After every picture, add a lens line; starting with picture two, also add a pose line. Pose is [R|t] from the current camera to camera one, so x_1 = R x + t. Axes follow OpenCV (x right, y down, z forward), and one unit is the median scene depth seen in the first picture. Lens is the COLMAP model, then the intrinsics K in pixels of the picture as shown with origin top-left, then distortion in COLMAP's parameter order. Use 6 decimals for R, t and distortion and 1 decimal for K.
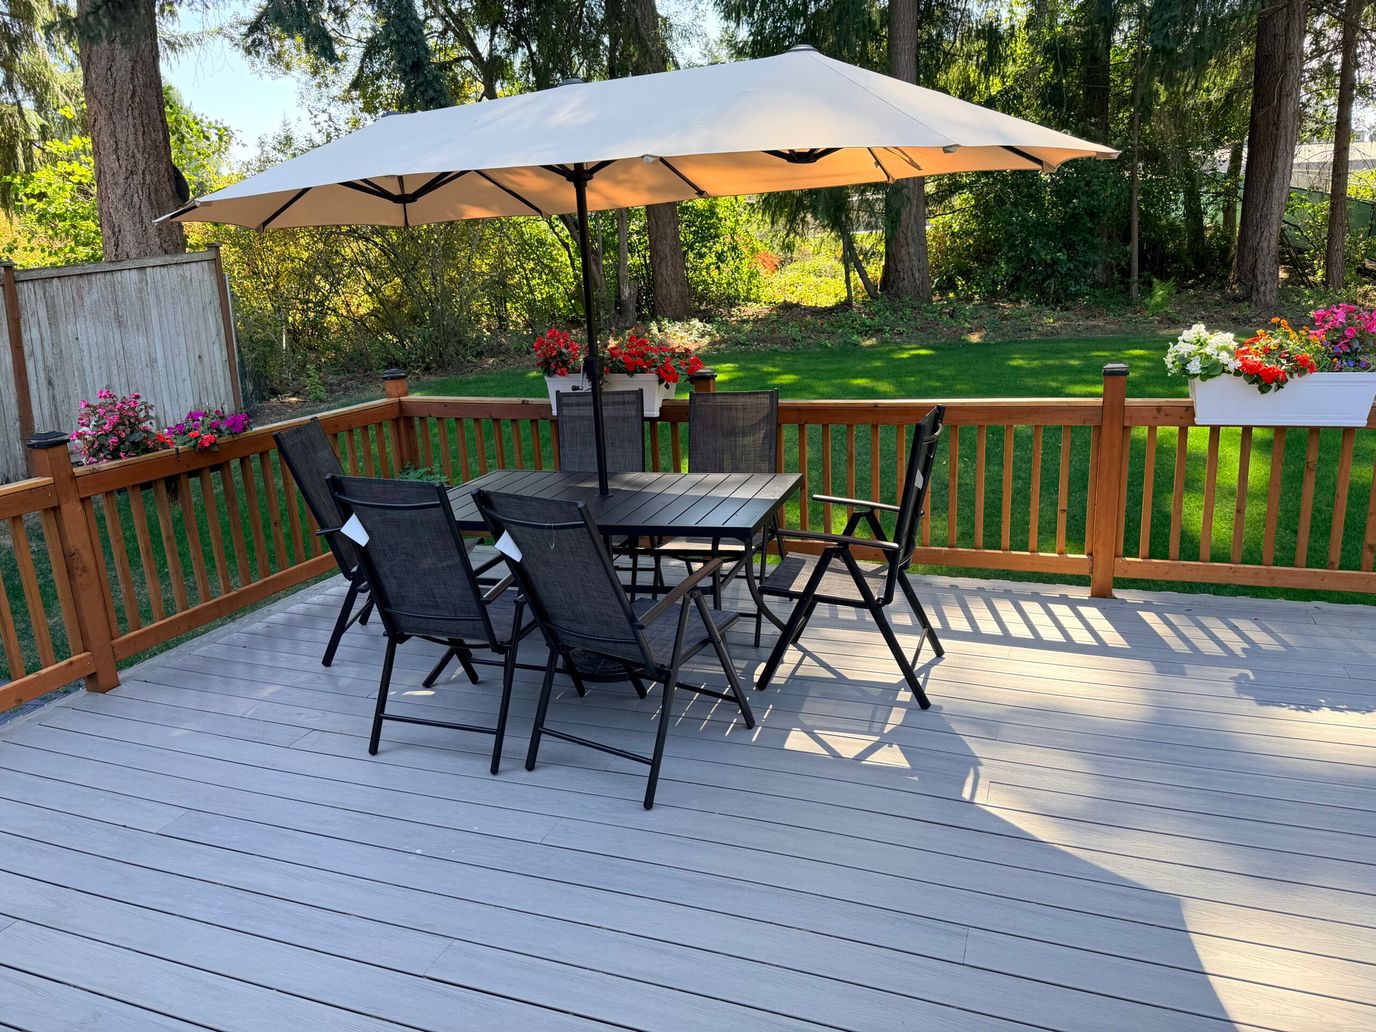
lens RADIAL K [[964.1, 0, 688.5], [0, 964.1, 524.5], [0, 0, 1]] dist [0.106163, -0.156210]
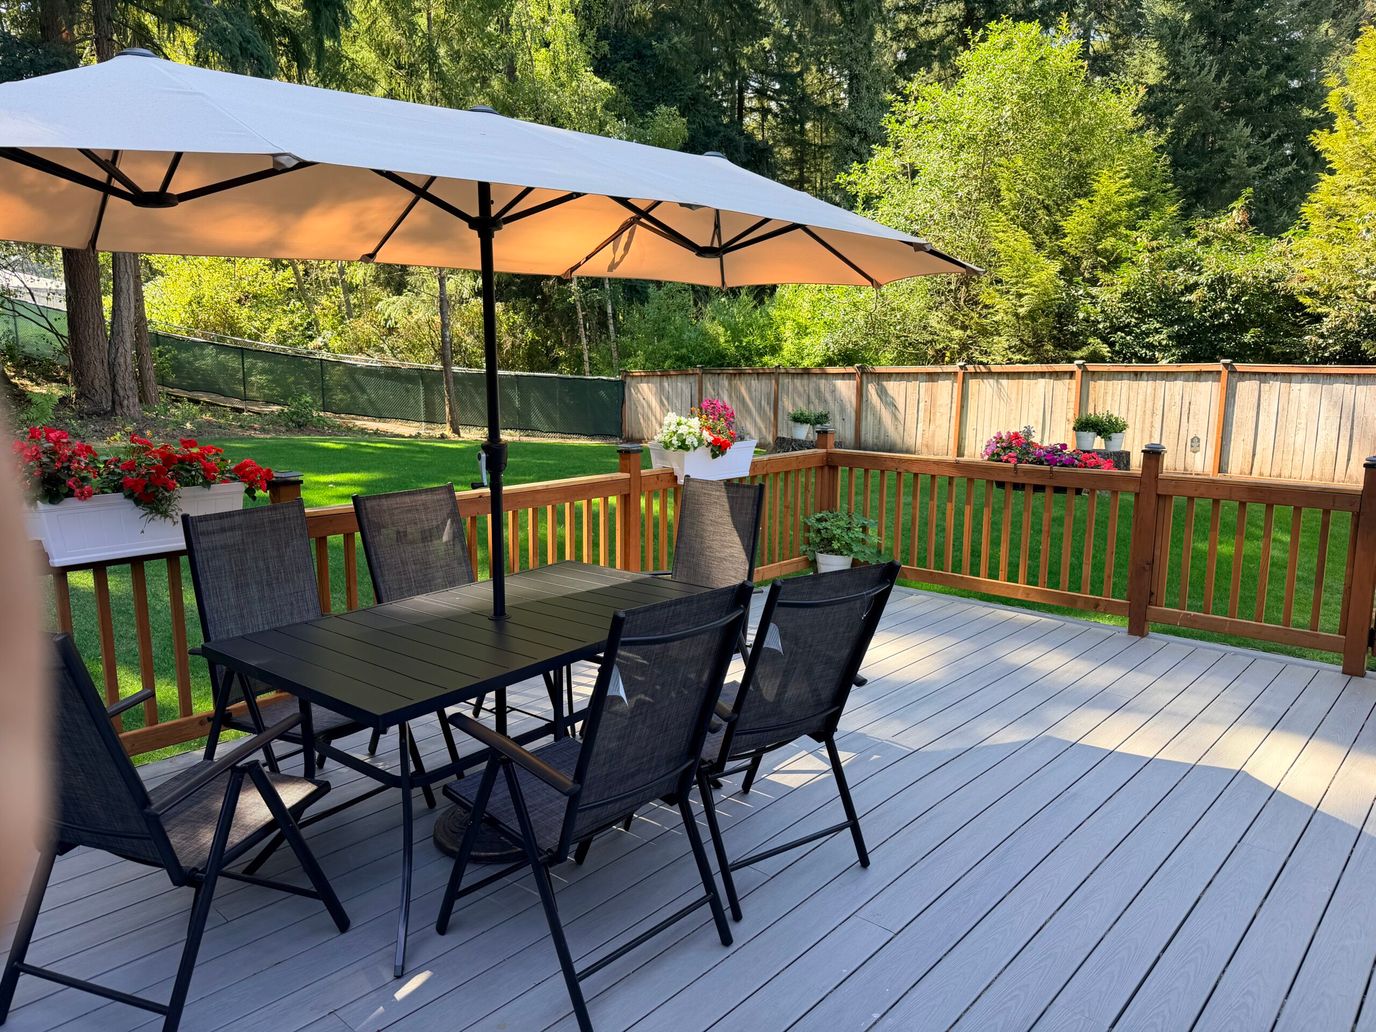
lens RADIAL K [[974.5, 0, 680.3], [0, 974.5, 521.4], [0, 0, 1]] dist [0.075542, -0.093328]
pose [[0.357948, -0.105909, 0.927716, -0.315143], [0.220497, 0.975035, 0.026235, -0.038764], [-0.907334, 0.195168, 0.372364, 0.225656]]
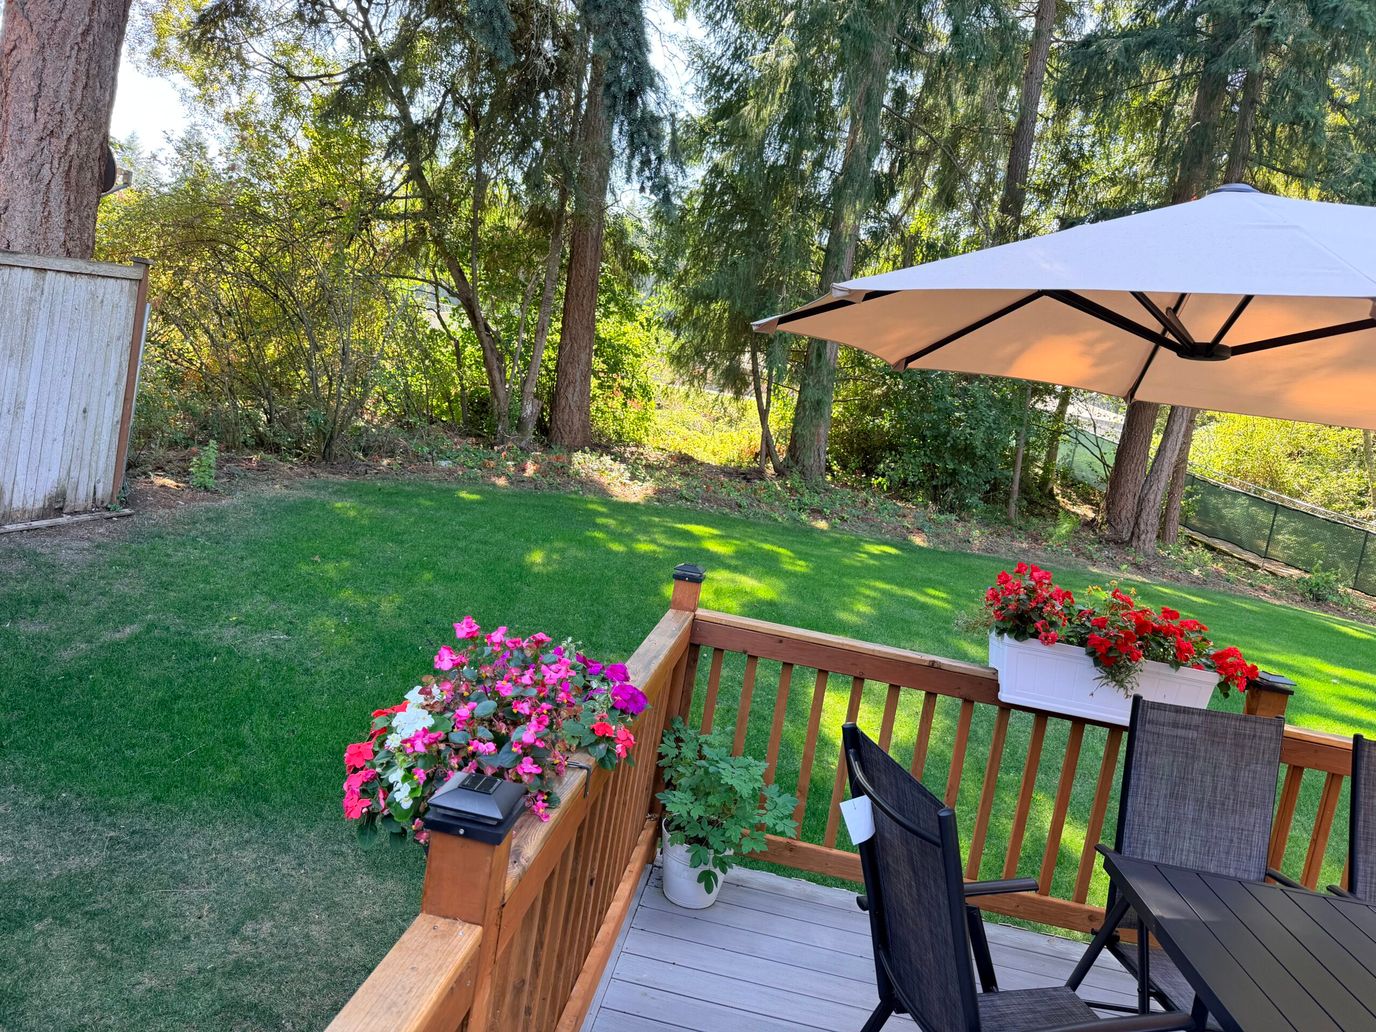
lens RADIAL K [[970.1, 0, 688.0], [0, 970.1, 516.0], [0, 0, 1]] dist [0.054669, -0.079207]
pose [[0.948767, 0.180519, 0.259333, -0.276633], [-0.143612, 0.977425, -0.154971, -0.056998], [-0.281454, 0.109788, 0.953273, 0.256589]]
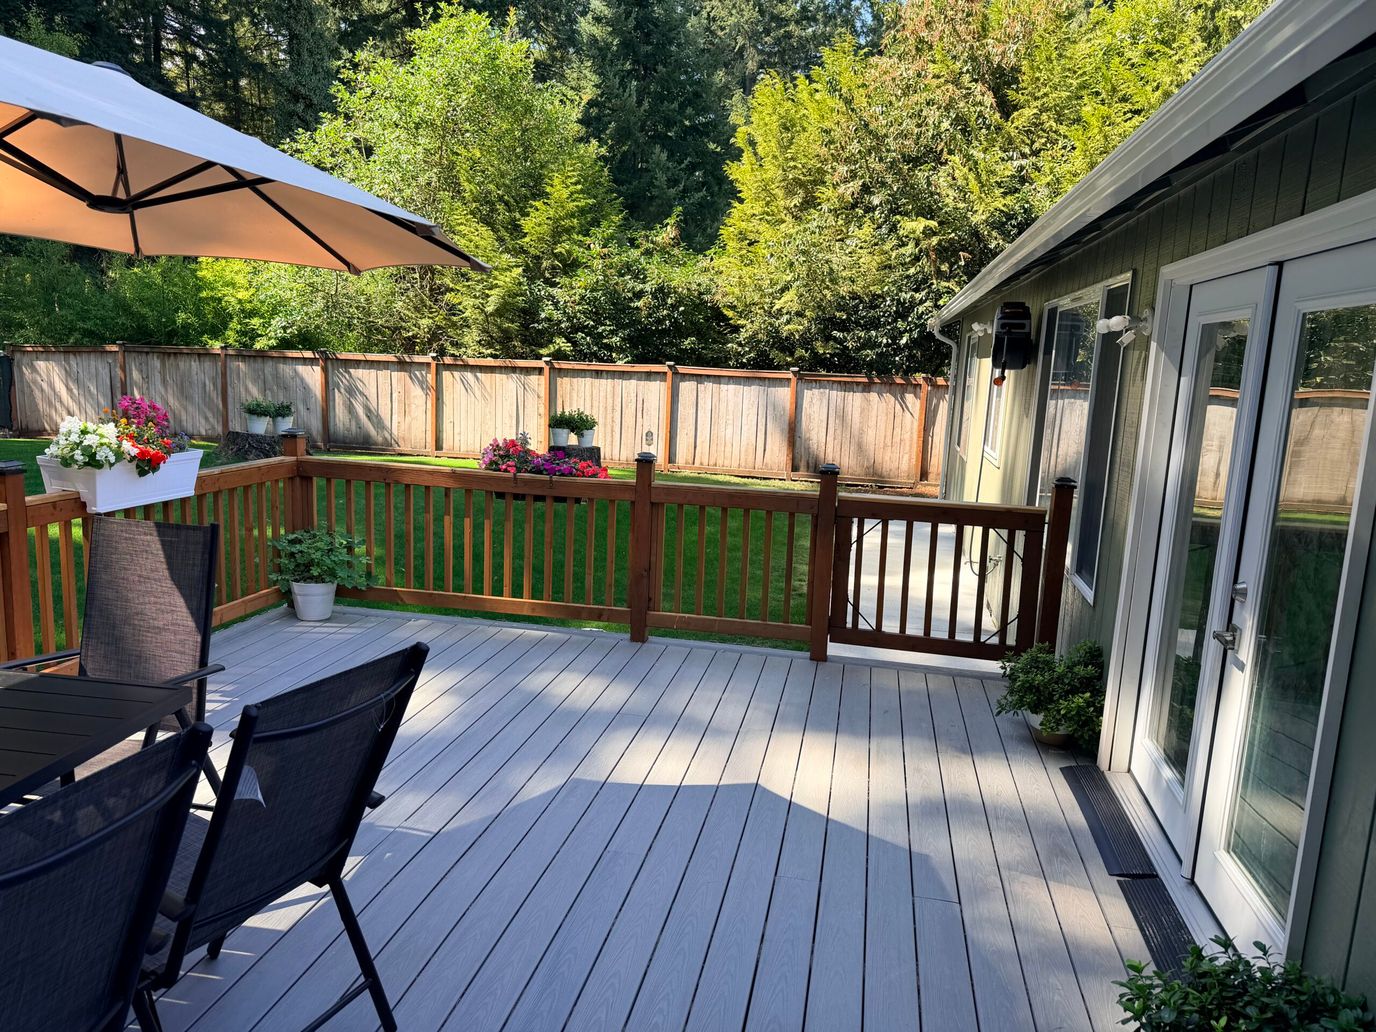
lens RADIAL K [[964.1, 0, 688.5], [0, 964.1, 524.5], [0, 0, 1]] dist [0.106163, -0.156210]
pose [[-0.170003, -0.128171, 0.977073, -0.246341], [0.220895, 0.961318, 0.164539, -0.053520], [-0.960367, 0.243802, -0.135115, 0.242877]]
